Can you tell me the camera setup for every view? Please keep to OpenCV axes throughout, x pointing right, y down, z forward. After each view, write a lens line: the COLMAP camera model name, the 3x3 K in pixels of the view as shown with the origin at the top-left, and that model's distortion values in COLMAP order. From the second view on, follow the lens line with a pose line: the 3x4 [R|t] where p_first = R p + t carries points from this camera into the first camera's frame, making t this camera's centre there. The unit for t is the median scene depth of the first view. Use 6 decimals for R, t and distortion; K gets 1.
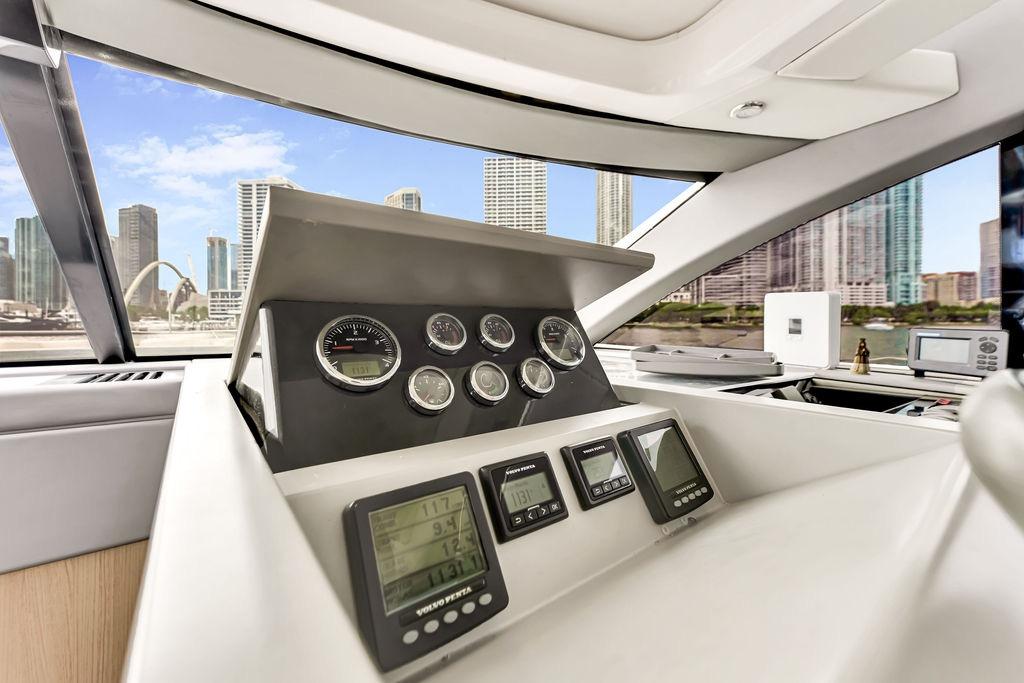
lens RADIAL K [[417.6, 0, 511.7], [0, 417.6, 332.7], [0, 0, 1]] dist [0.002247, 0.000032]
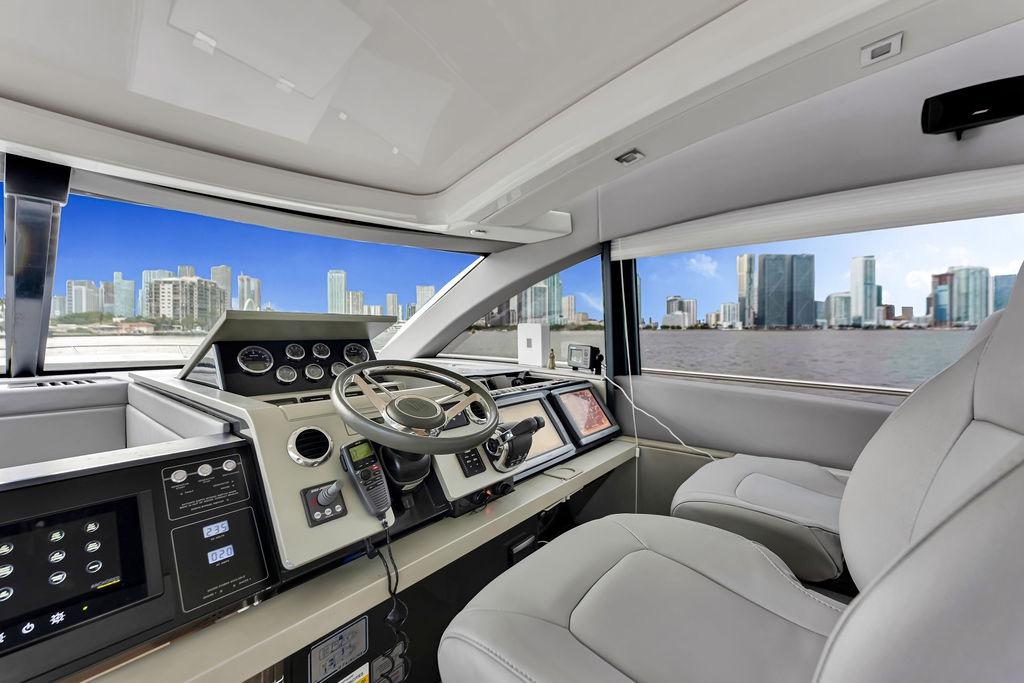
lens RADIAL K [[417.6, 0, 516.6], [0, 417.6, 340.0], [0, 0, 1]] dist [0.002247, 0.000032]
pose [[0.975083, -0.008336, 0.221685, 0.525105], [0.009309, 0.999951, -0.003346, -0.049094], [-0.221646, 0.005326, 0.975113, -1.543638]]
